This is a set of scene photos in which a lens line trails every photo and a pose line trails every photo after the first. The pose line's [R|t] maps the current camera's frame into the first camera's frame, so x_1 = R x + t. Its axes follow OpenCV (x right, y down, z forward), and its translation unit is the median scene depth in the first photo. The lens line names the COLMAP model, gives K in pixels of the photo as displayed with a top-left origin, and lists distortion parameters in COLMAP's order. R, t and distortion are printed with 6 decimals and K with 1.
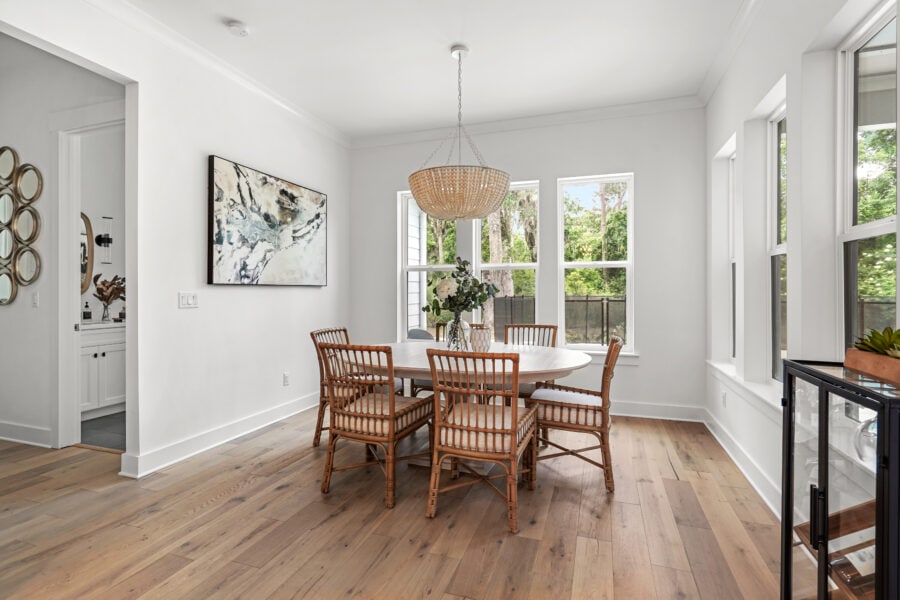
lens RADIAL K [[440.4, 0, 448.2], [0, 440.4, 290.1], [0, 0, 1]] dist [-0.000655, 0.000184]
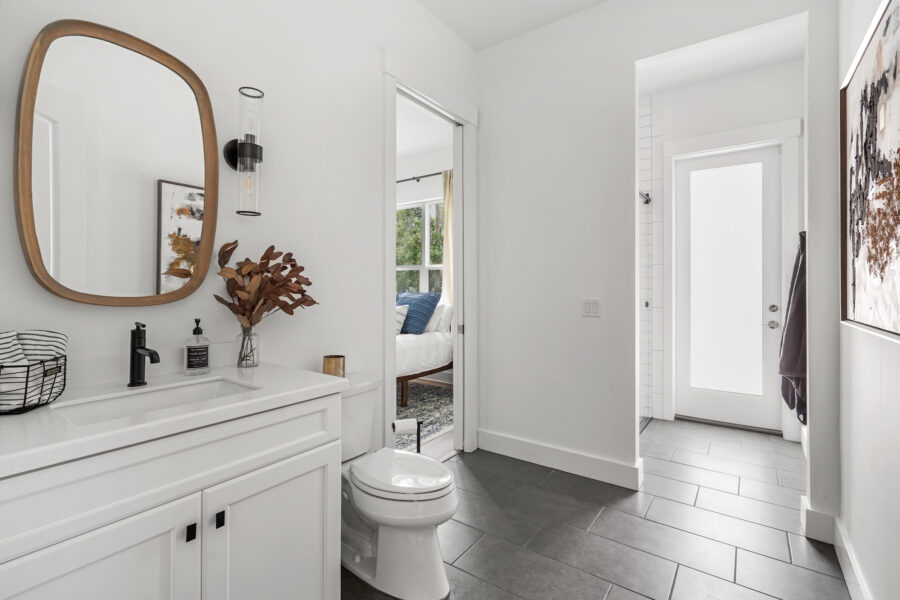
lens RADIAL K [[417.8, 0, 449.2], [0, 417.8, 290.5], [0, 0, 1]] dist [-0.000057, 0.000735]
pose [[0.959939, 0.002254, -0.280199, -0.633403], [-0.002407, 0.999997, -0.000200, 0.004663], [0.280198, 0.000867, 0.959942, 0.872494]]
